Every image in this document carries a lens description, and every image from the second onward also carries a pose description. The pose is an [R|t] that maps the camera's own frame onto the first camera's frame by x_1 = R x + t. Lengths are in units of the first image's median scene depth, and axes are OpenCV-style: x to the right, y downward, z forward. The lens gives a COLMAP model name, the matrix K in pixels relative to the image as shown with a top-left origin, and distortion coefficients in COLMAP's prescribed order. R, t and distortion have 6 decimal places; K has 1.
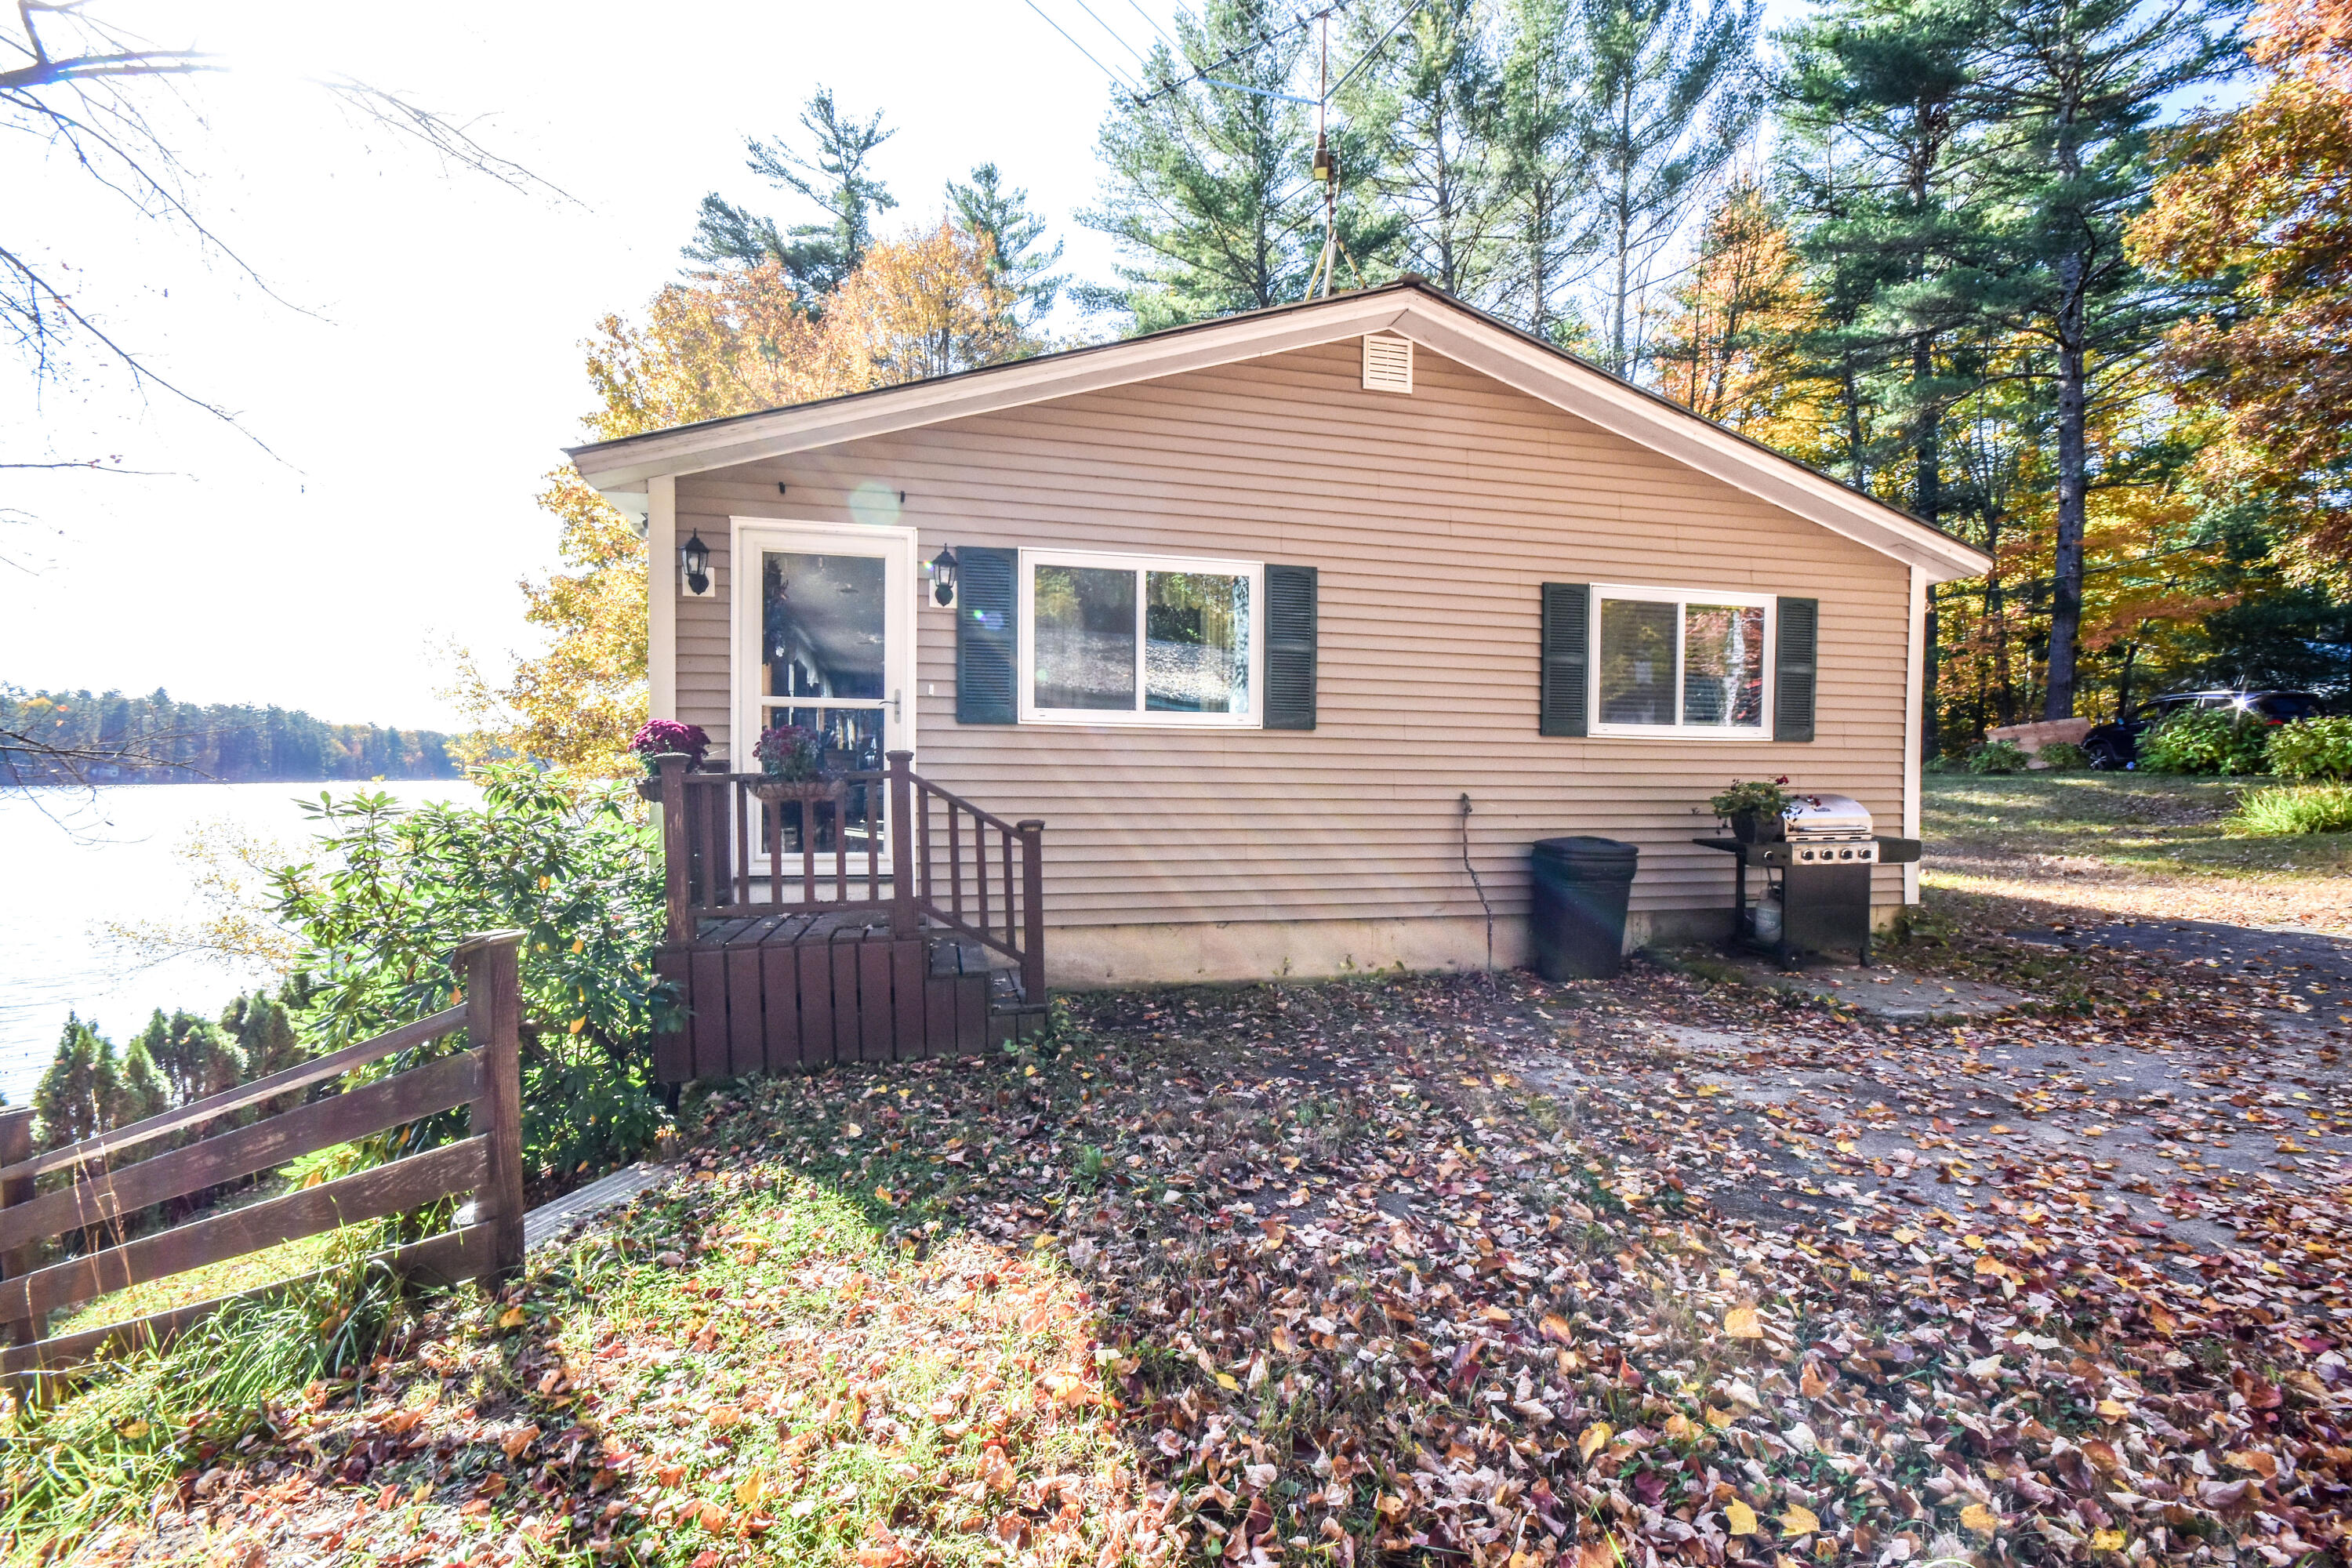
lens RADIAL K [[1026.3, 0, 1179.1], [0, 1026.3, 794.6], [0, 0, 1]] dist [-0.024514, -0.001203]
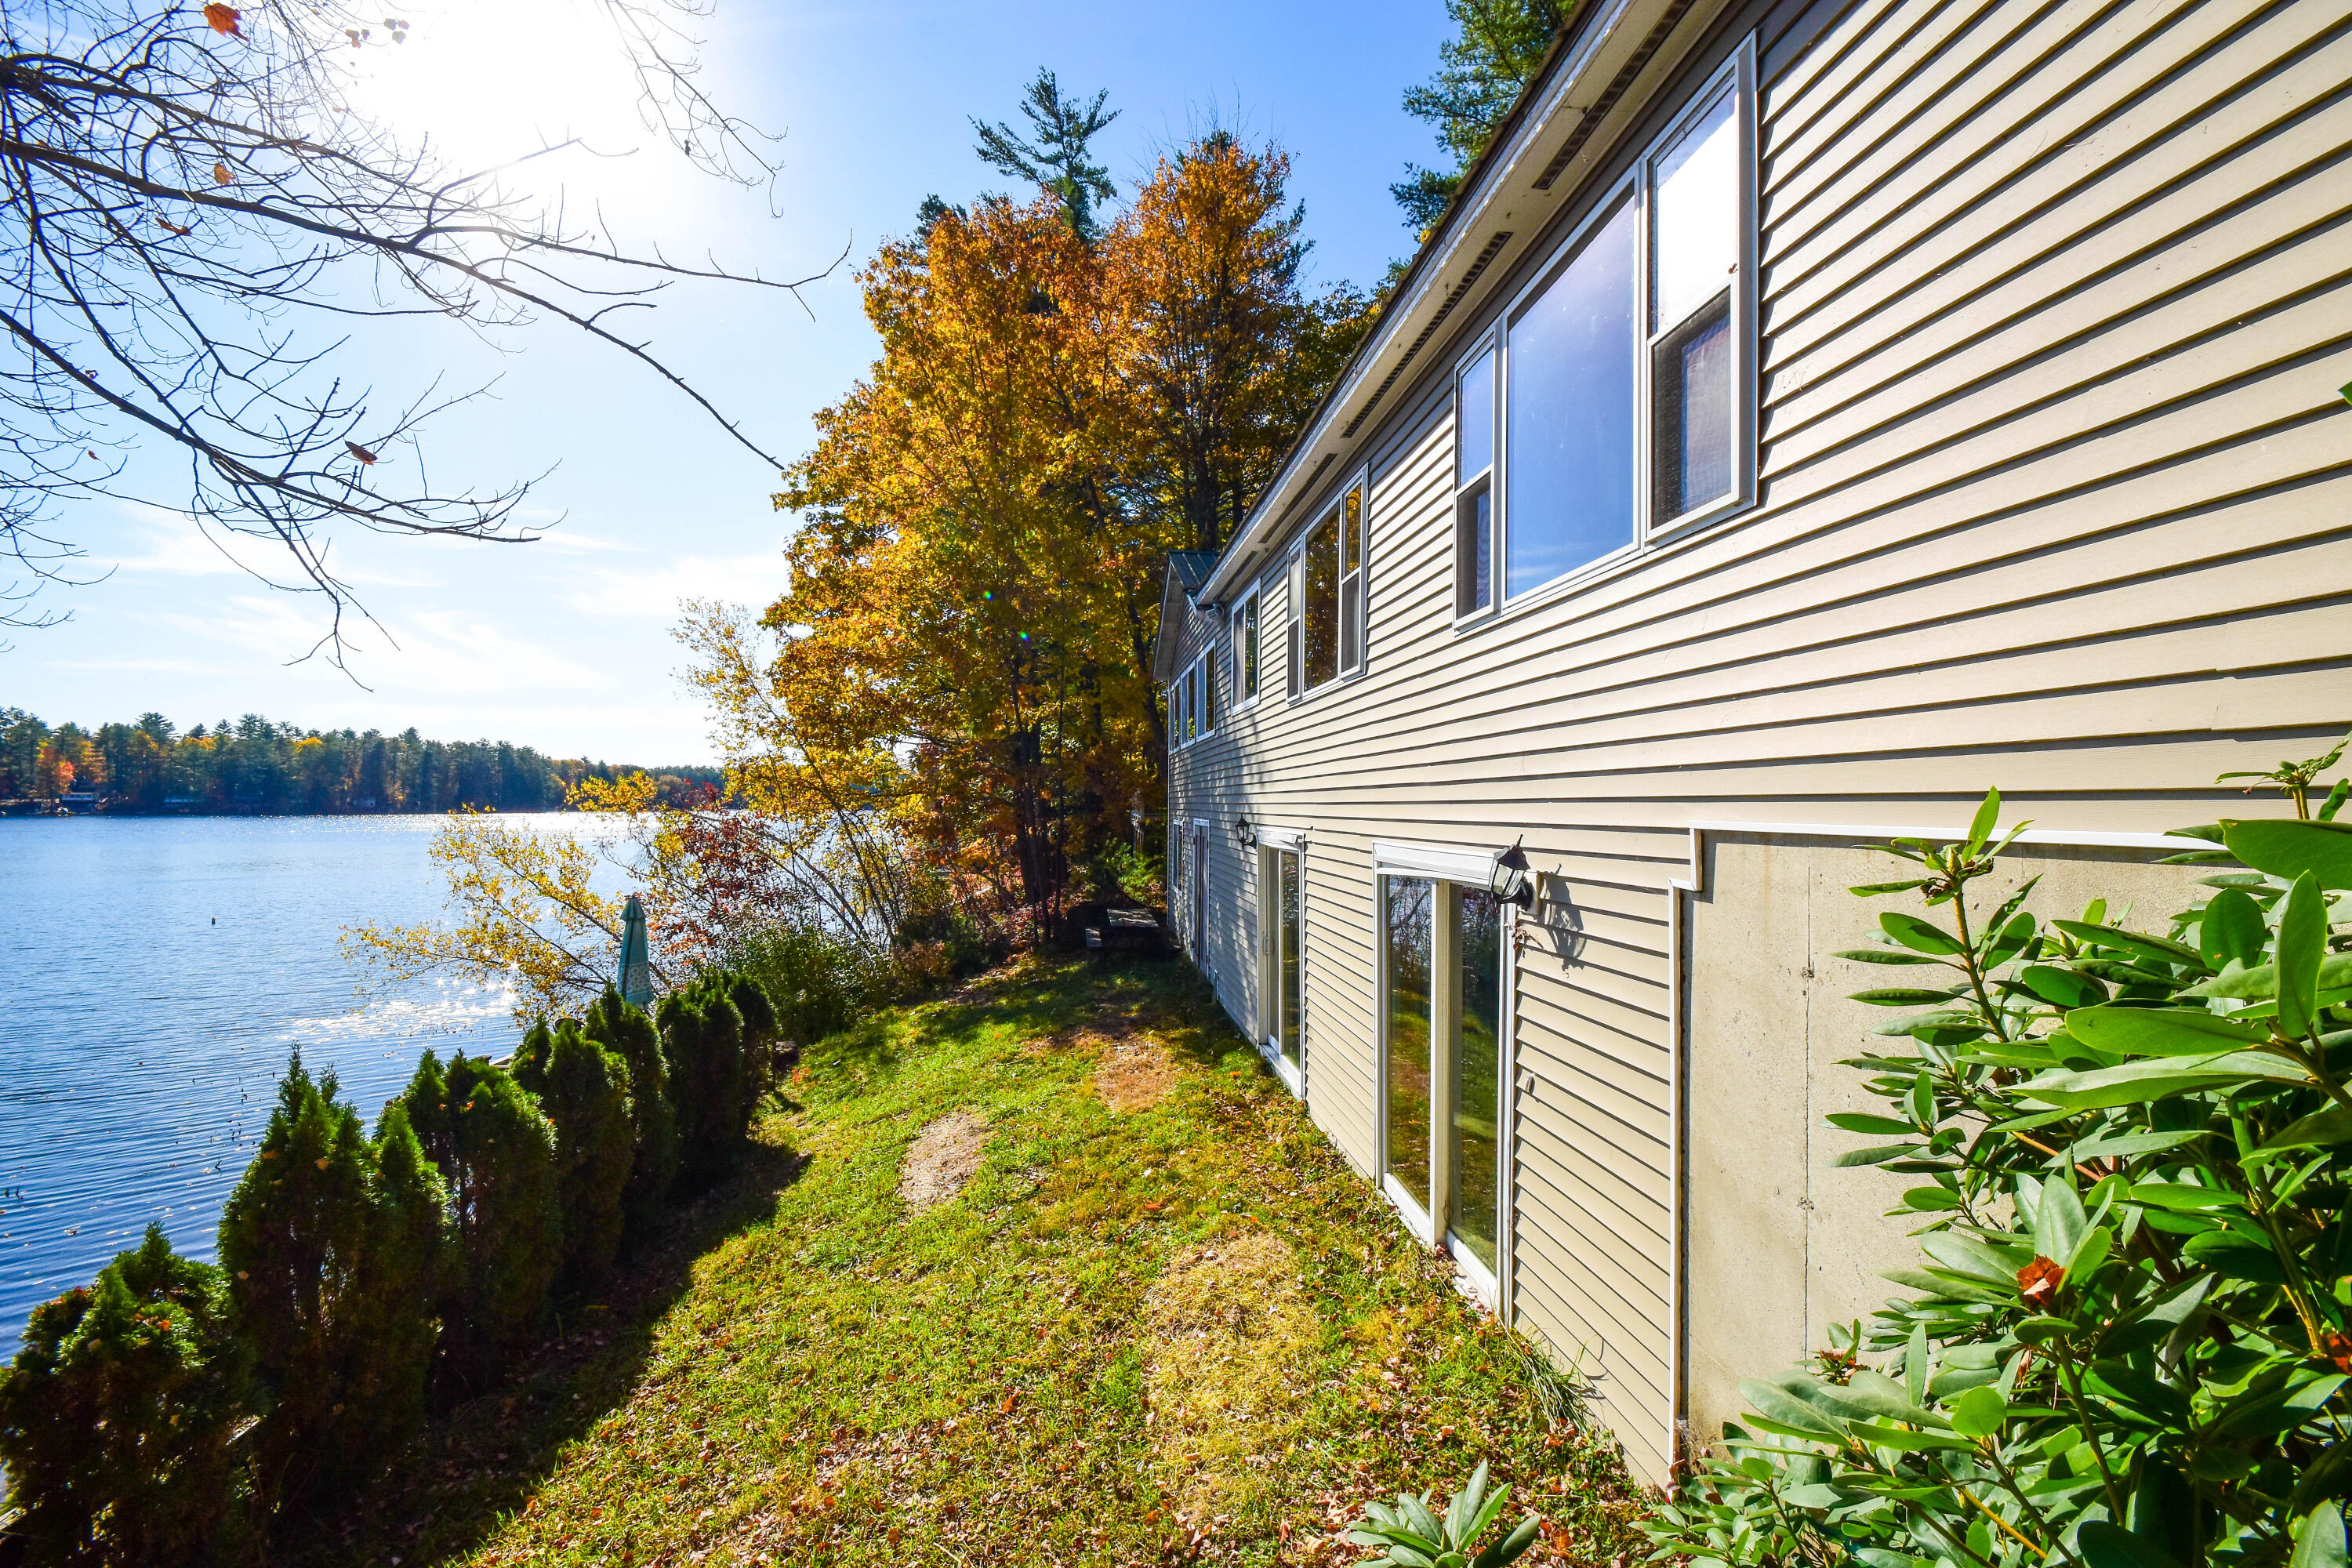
lens RADIAL K [[1026.3, 0, 1173.0], [0, 1026.3, 786.6], [0, 0, 1]] dist [-0.024514, -0.001203]
pose [[0.989042, -0.008291, -0.147403, -0.095673], [0.002619, 0.999250, -0.038636, 0.015570], [0.147612, 0.037827, 0.988322, 0.089672]]
